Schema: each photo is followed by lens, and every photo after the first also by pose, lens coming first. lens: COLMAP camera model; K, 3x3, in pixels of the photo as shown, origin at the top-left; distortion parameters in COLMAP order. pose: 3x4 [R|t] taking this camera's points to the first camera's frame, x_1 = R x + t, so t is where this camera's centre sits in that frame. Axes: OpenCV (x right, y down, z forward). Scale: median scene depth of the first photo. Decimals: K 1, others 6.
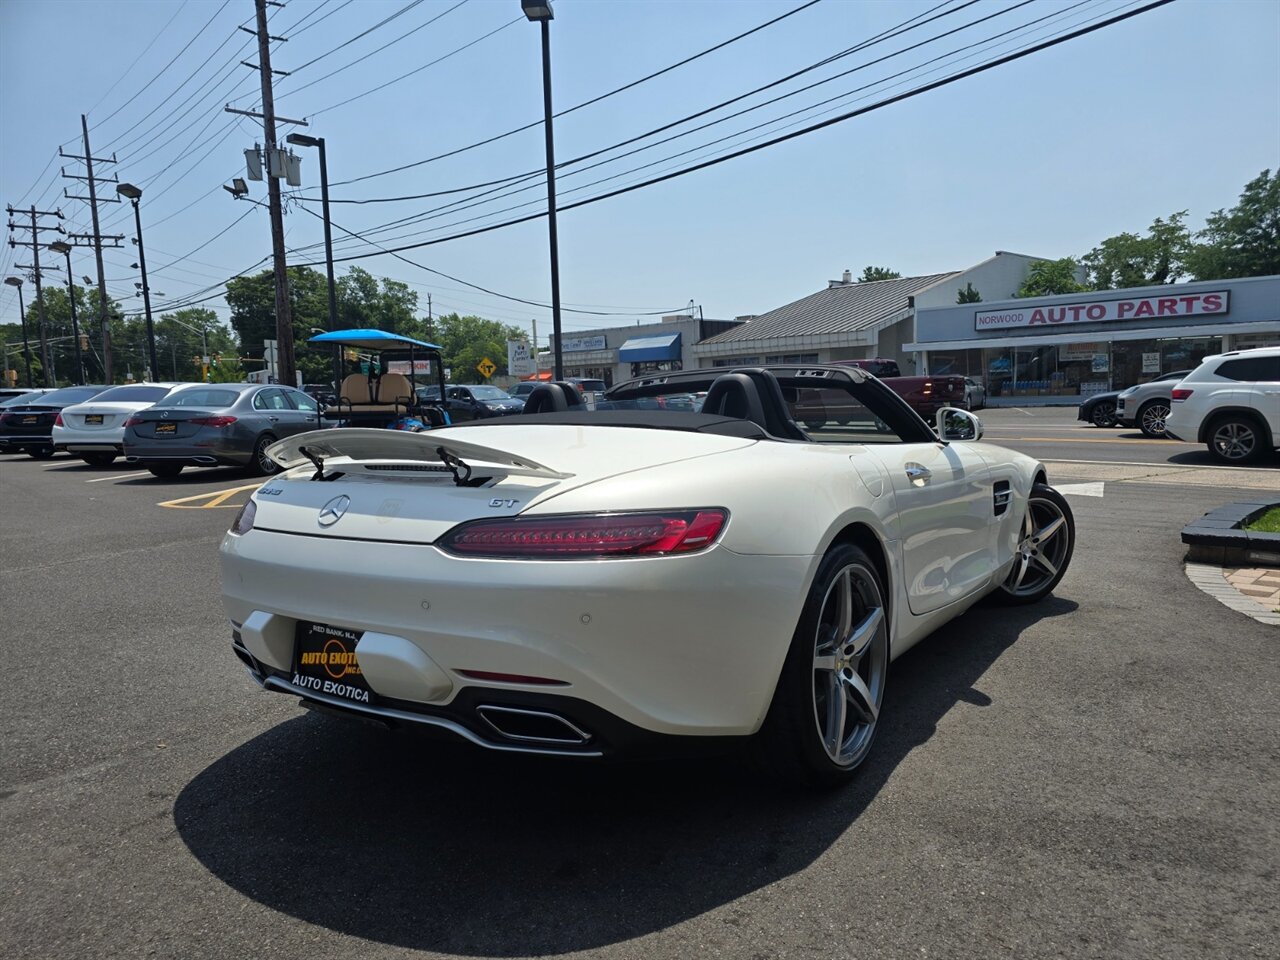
lens RADIAL K [[862.2, 0, 655.1], [0, 862.2, 501.3], [0, 0, 1]] dist [0.049964, -0.039215]
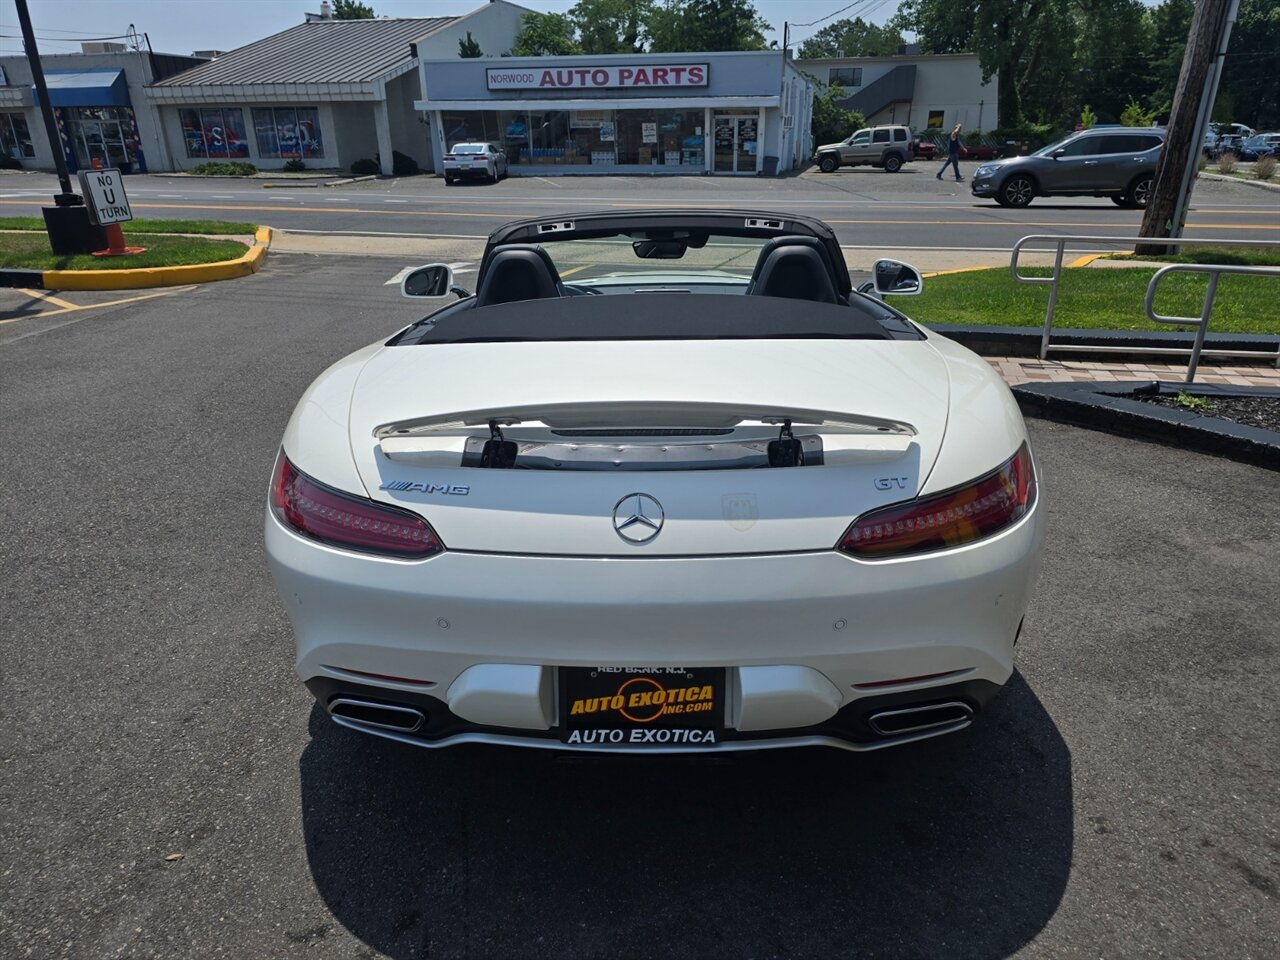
lens RADIAL K [[867.5, 0, 644.9], [0, 867.5, 494.4], [0, 0, 1]] dist [0.039012, -0.030932]
pose [[0.850242, -0.181505, 0.494110, -0.124645], [0.052726, 0.963318, 0.263133, -0.034492], [-0.523745, -0.197674, 0.828623, 0.068997]]
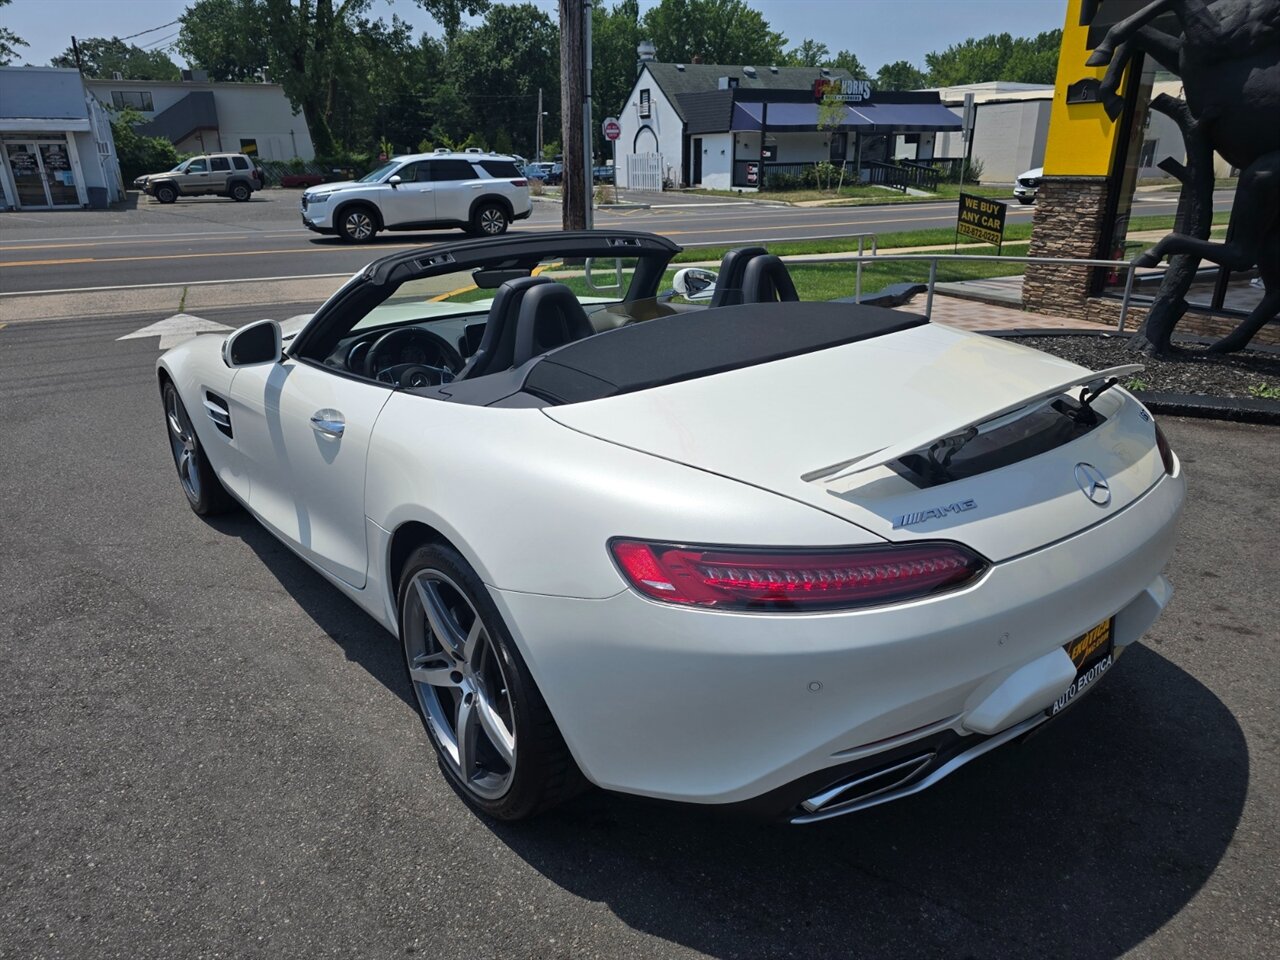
lens RADIAL K [[862.2, 0, 640.7], [0, 862.2, 486.8], [0, 0, 1]] dist [0.049964, -0.039215]
pose [[0.299435, -0.318766, 0.899292, -0.211255], [0.129453, 0.947397, 0.292714, -0.048097], [-0.945294, 0.028767, 0.324949, 0.195403]]
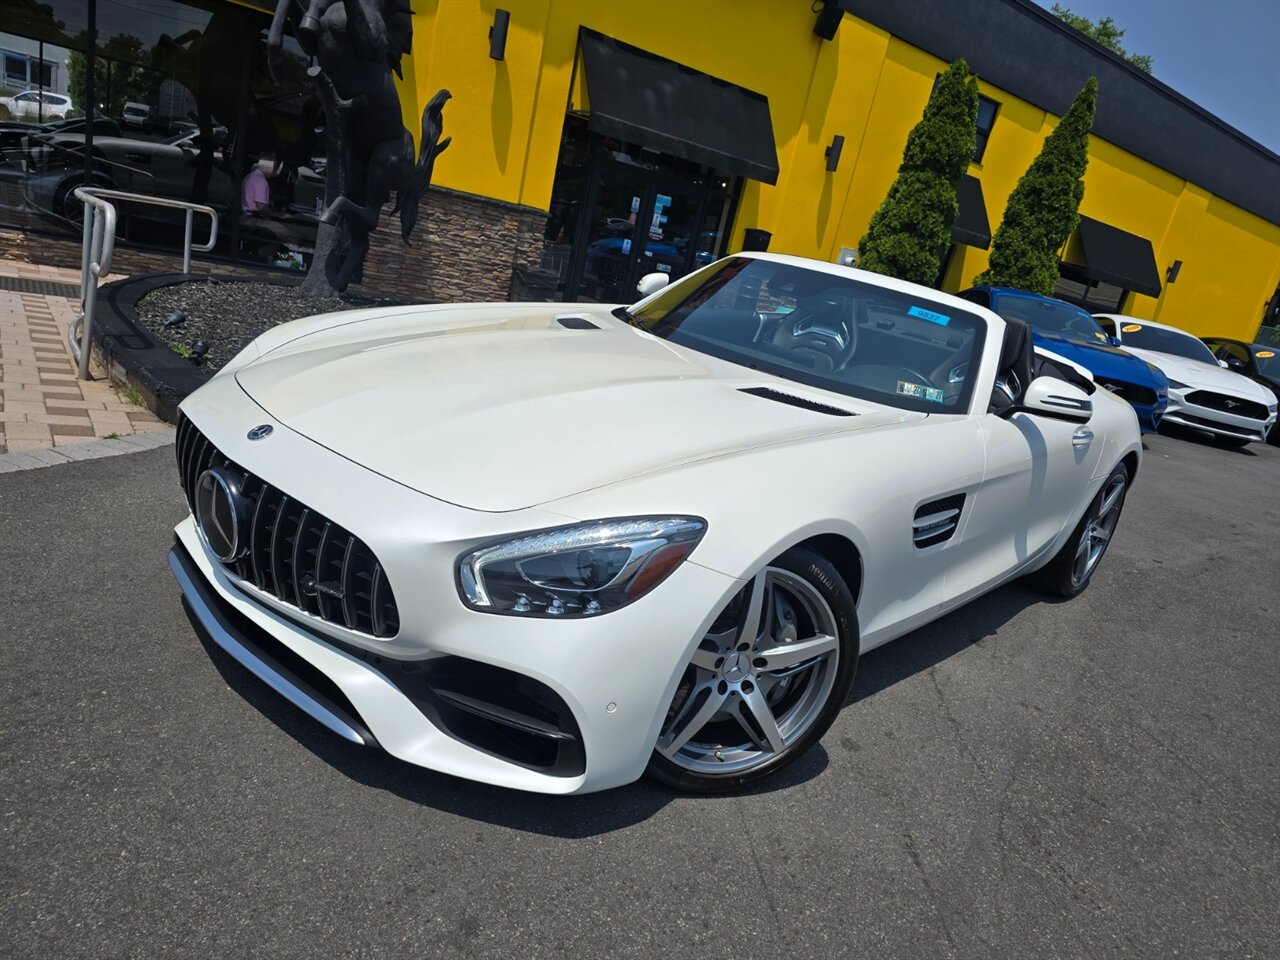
lens RADIAL K [[867.5, 0, 643.6], [0, 867.5, 507.4], [0, 0, 1]] dist [0.039012, -0.030932]
pose [[-0.970940, -0.220991, 0.091864, 0.049546], [-0.165425, 0.897105, 0.409680, -0.083989], [-0.172947, 0.382578, -0.907592, 0.607324]]
